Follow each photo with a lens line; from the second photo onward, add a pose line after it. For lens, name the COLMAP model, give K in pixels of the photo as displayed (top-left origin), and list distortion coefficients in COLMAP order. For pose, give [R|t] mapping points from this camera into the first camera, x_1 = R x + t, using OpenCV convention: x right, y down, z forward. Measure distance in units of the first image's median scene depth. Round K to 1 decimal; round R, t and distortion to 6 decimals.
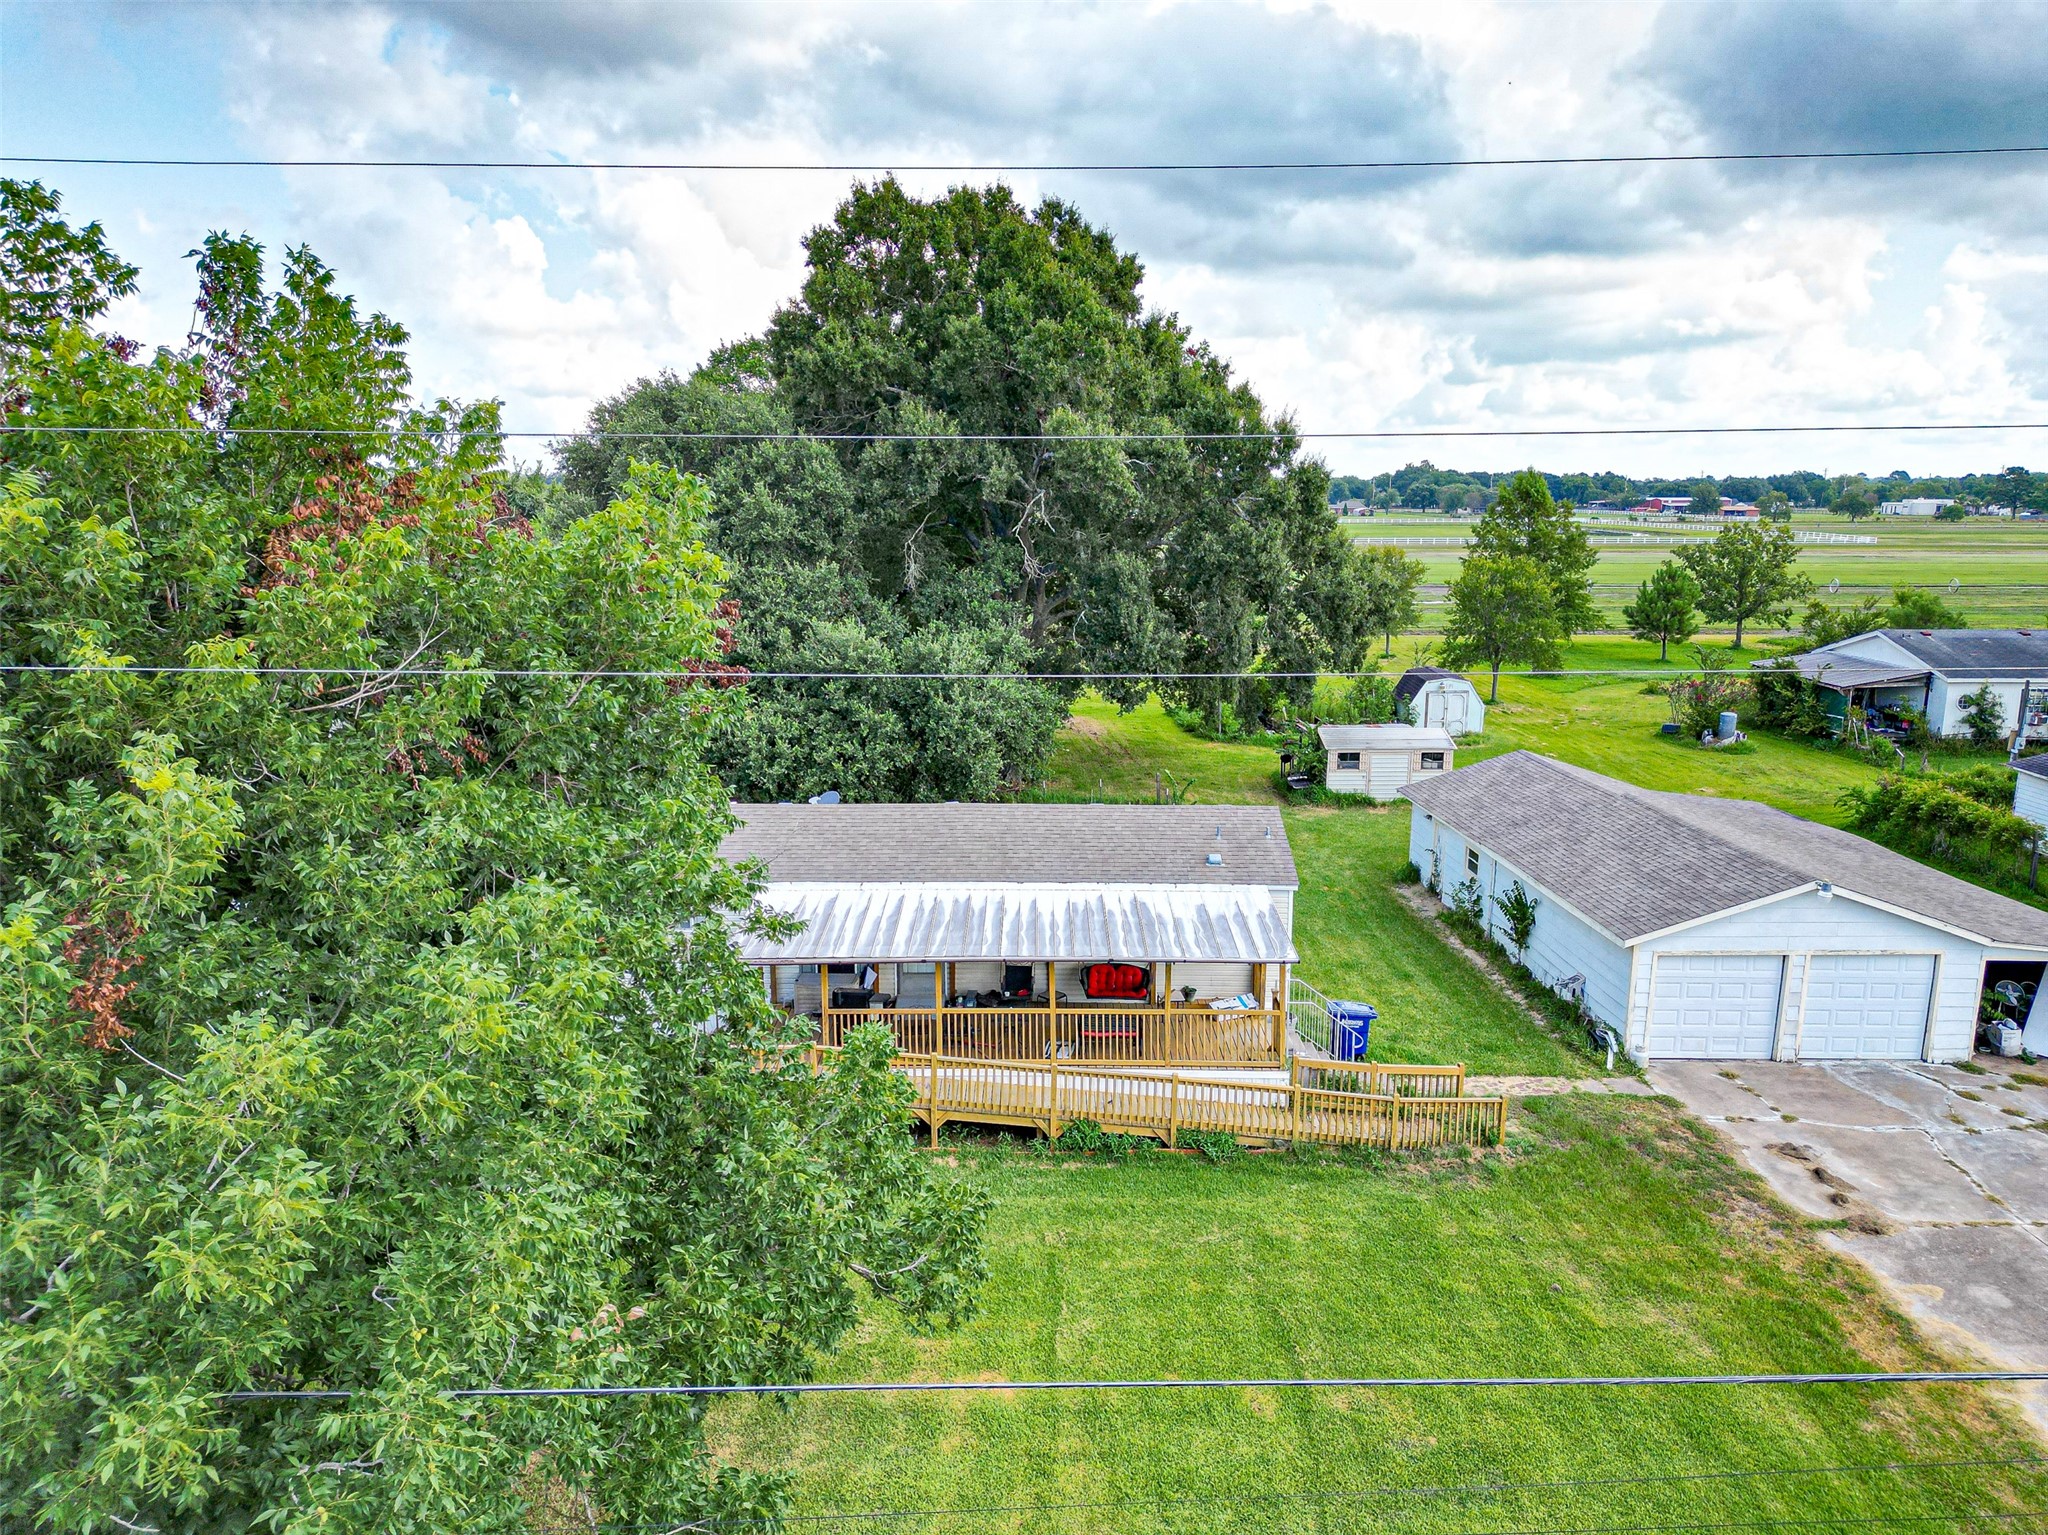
lens RADIAL K [[1436.3, 0, 1029.3], [0, 1436.3, 766.1], [0, 0, 1]] dist [0.062262, -0.058224]
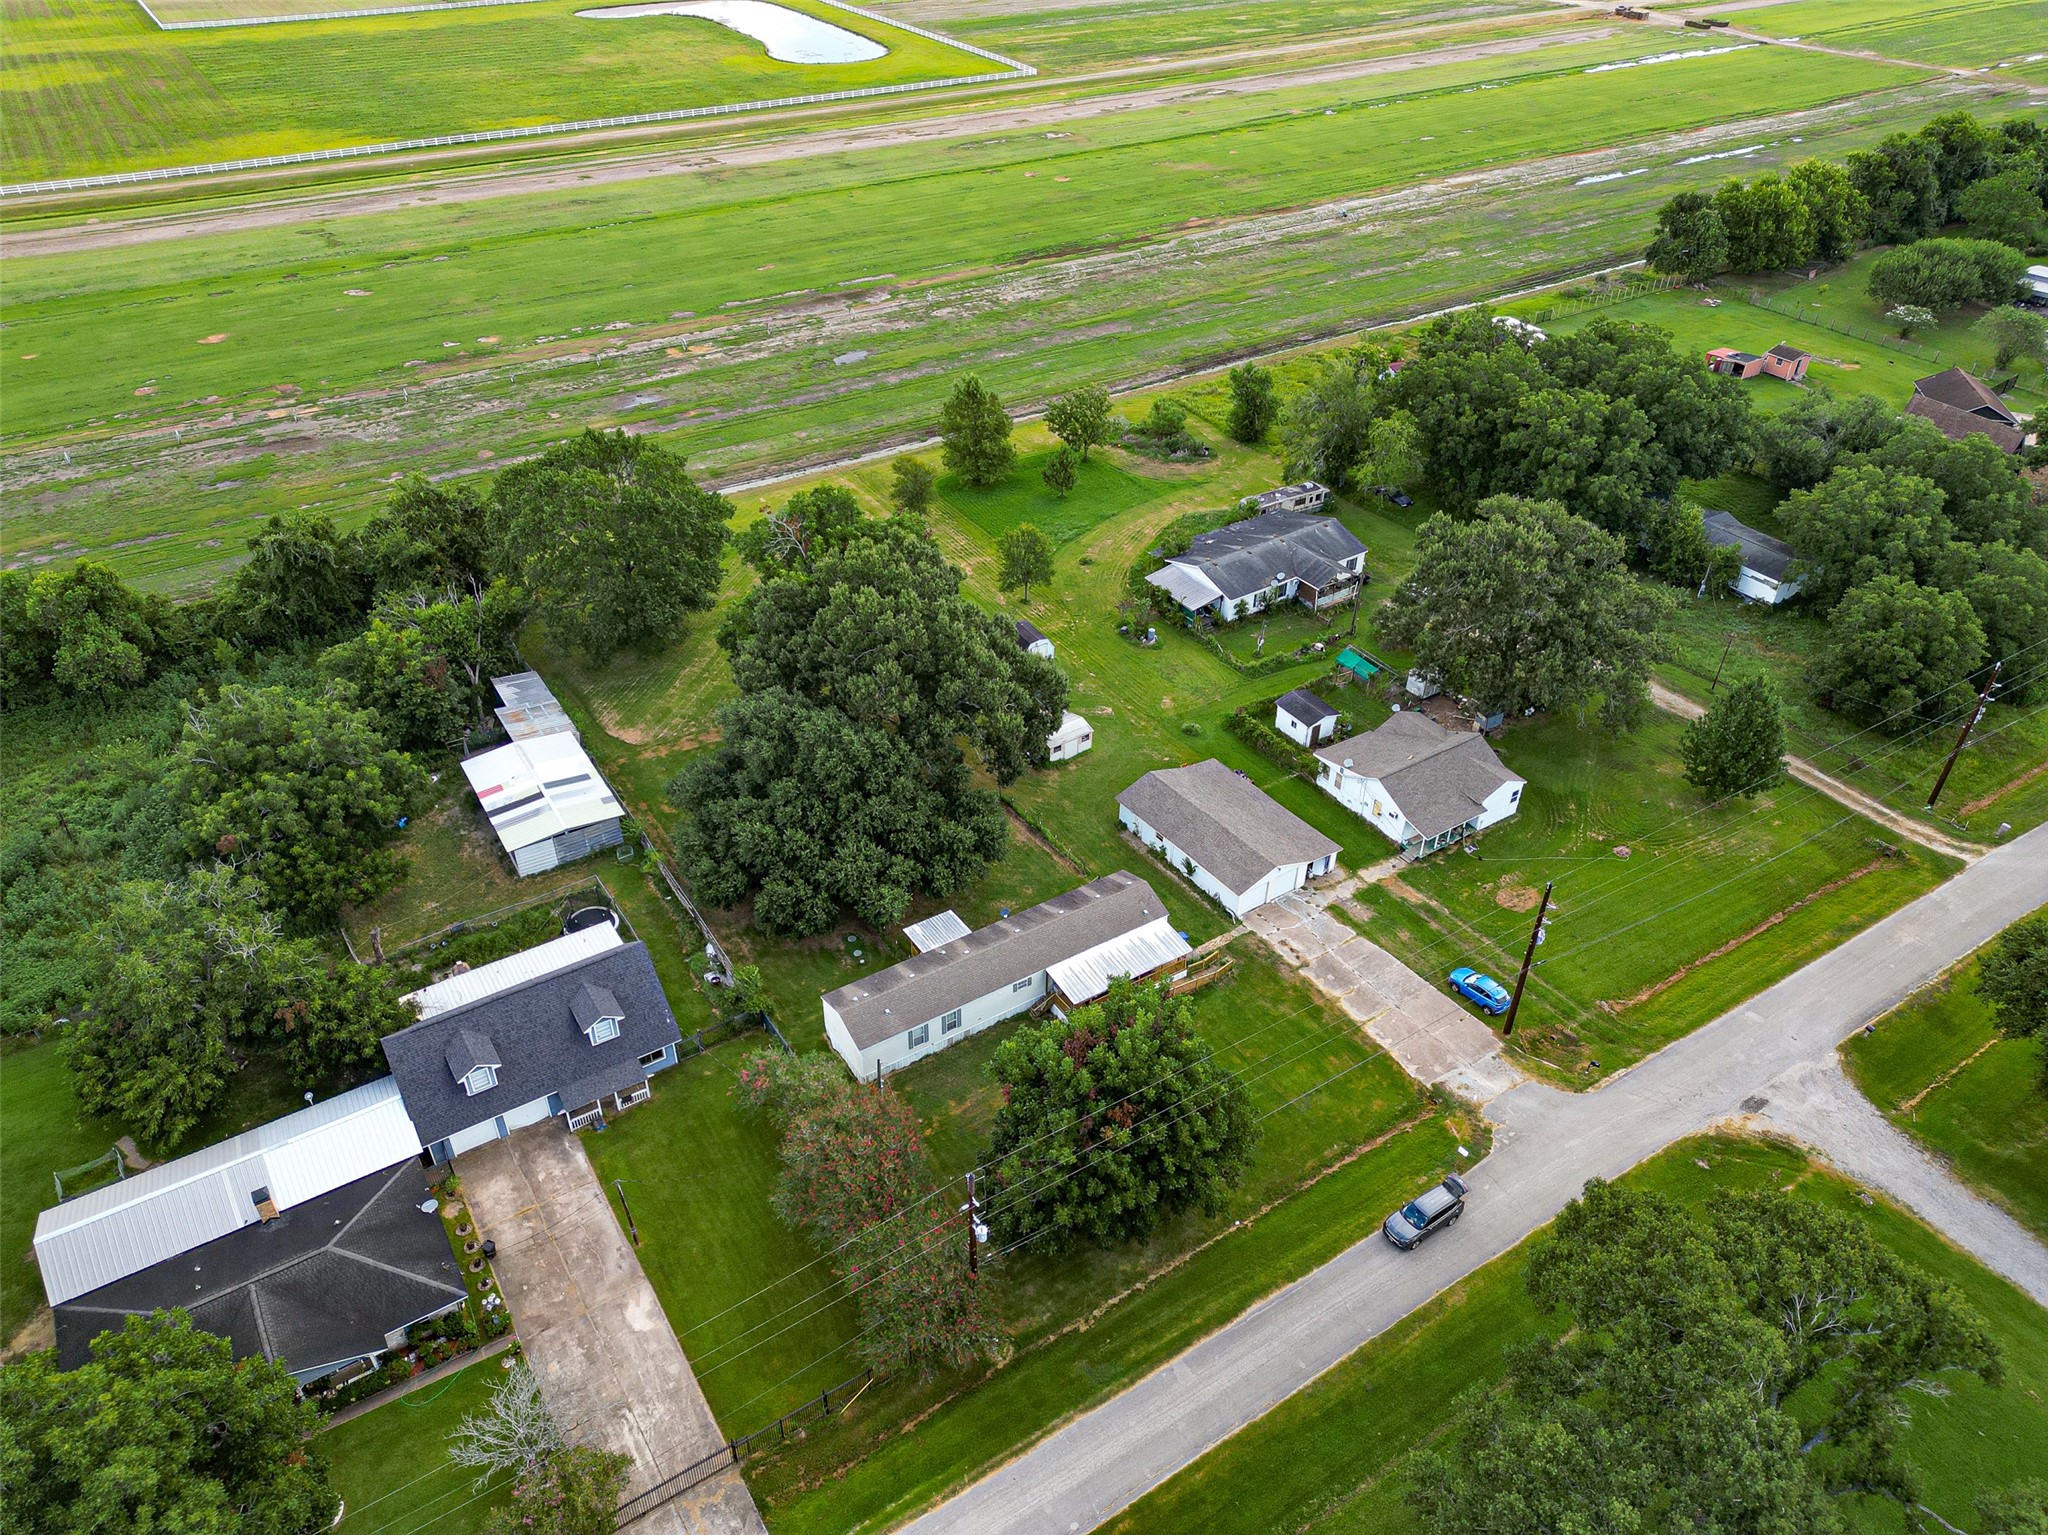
lens RADIAL K [[1436.3, 0, 1021.8], [0, 1436.3, 773.6], [0, 0, 1]] dist [0.062262, -0.058224]
pose [[0.838877, -0.317906, 0.441839, -1.707752], [0.094448, 0.884423, 0.457030, -2.035035], [-0.536064, -0.341661, 0.771947, -1.563326]]
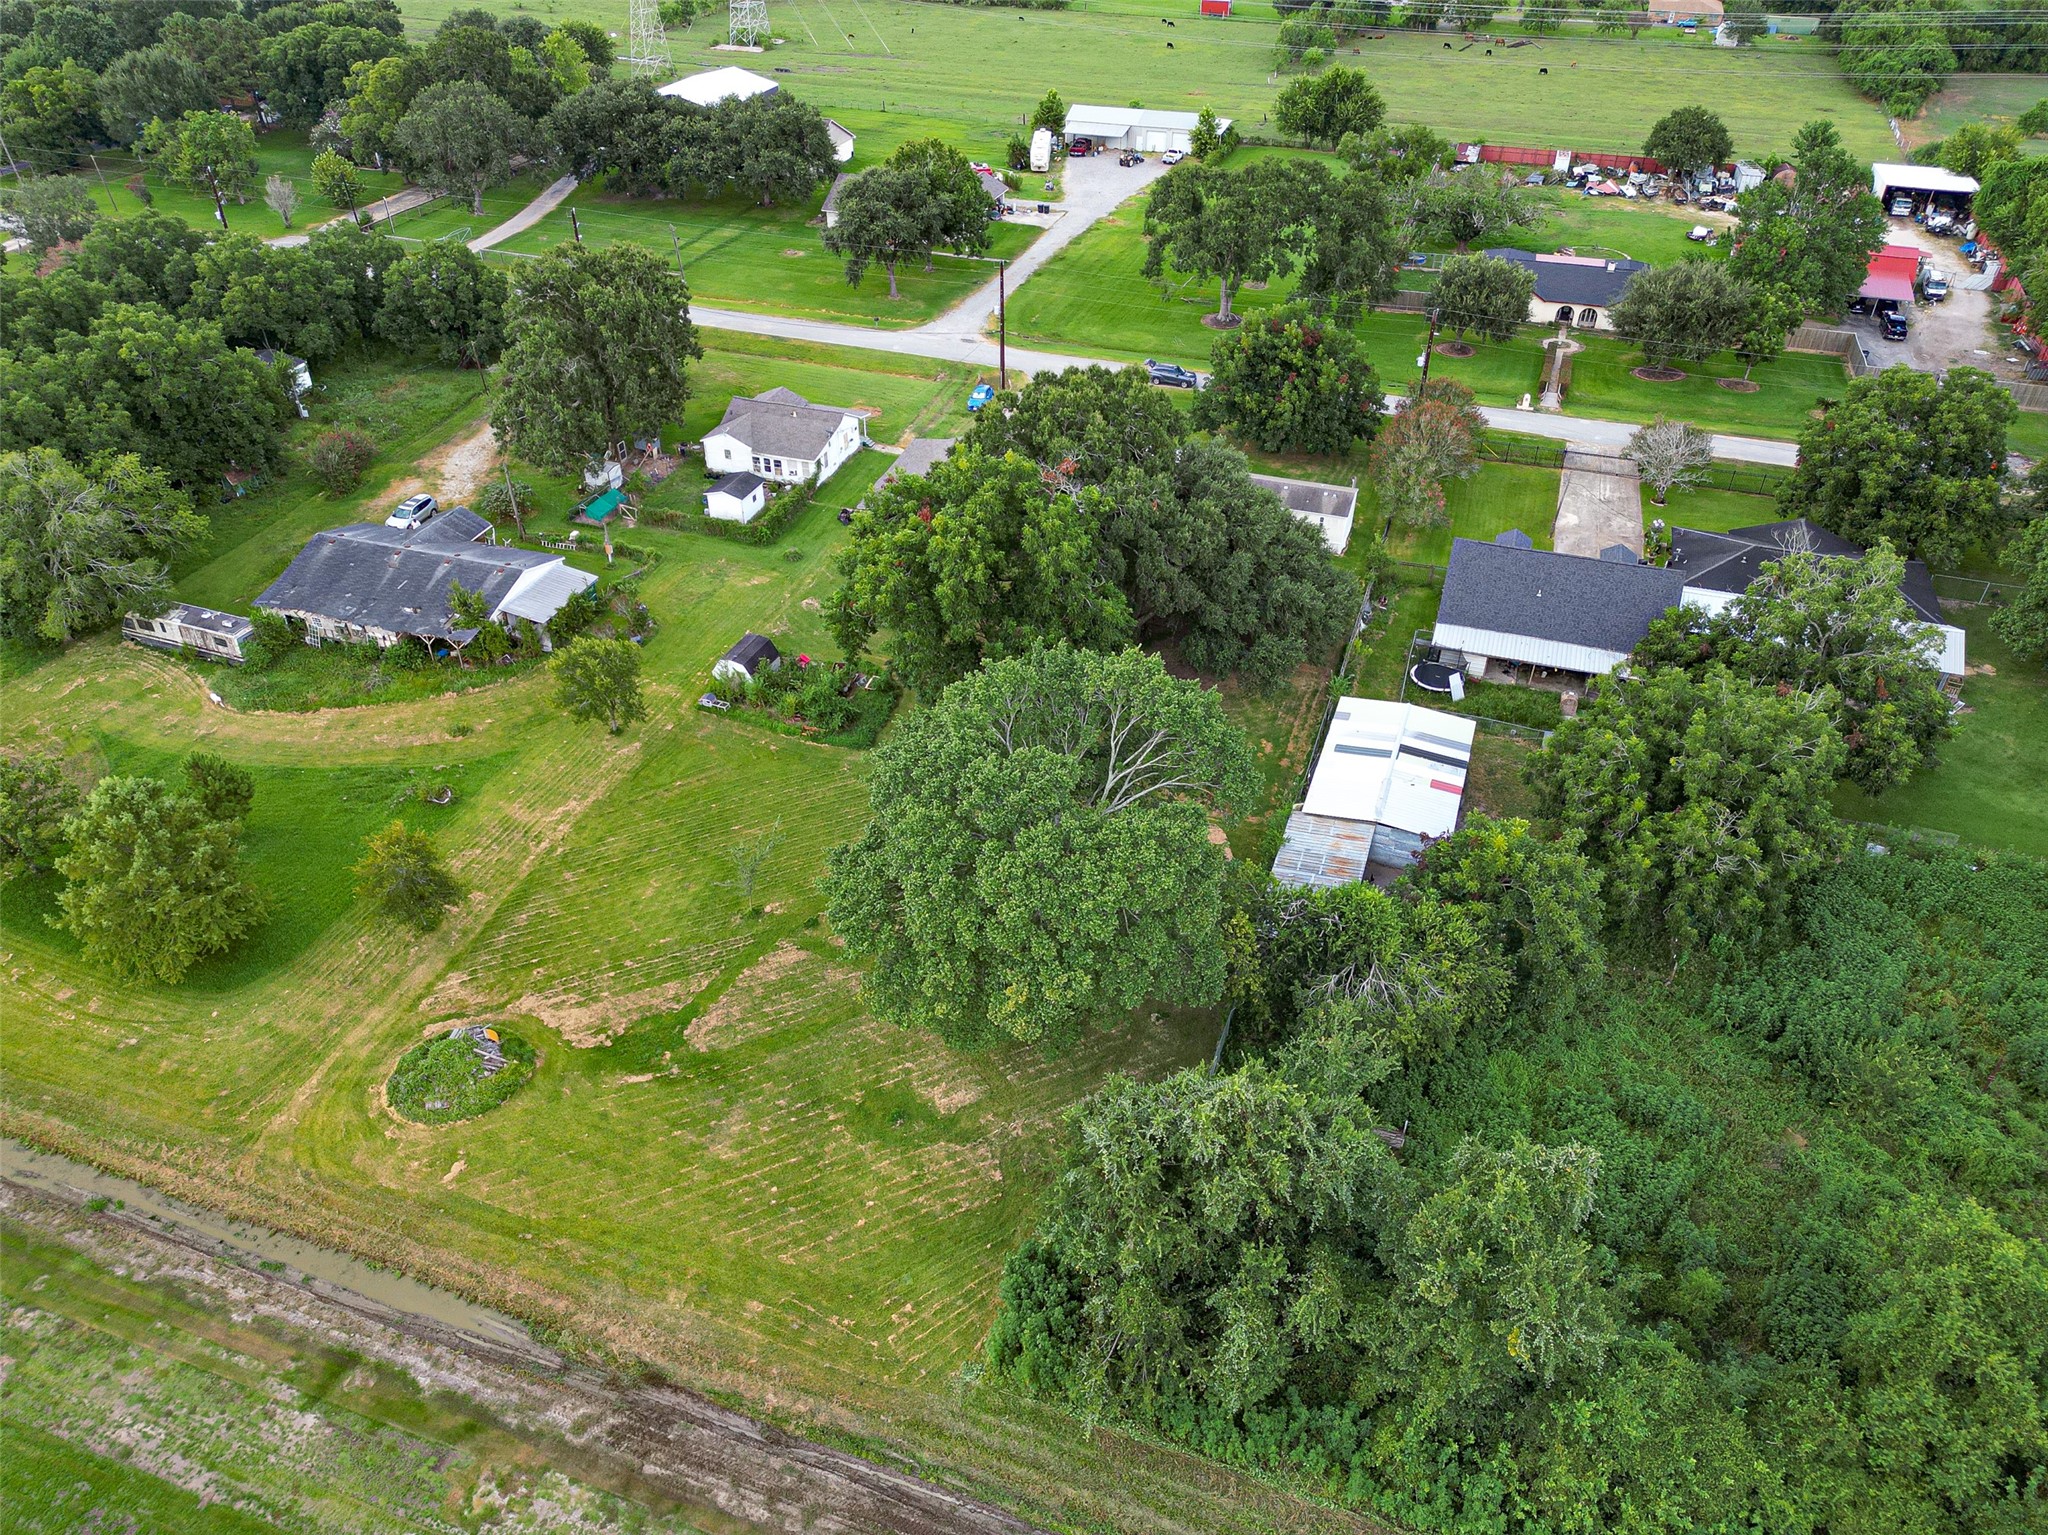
lens RADIAL K [[1436.3, 0, 1026.4], [0, 1436.3, 776.6], [0, 0, 1]] dist [0.062262, -0.058224]
pose [[-0.948178, -0.191097, 0.253853, -1.072157], [0.056012, 0.685891, 0.725545, -2.728340], [-0.312765, 0.702165, -0.639643, 5.063831]]
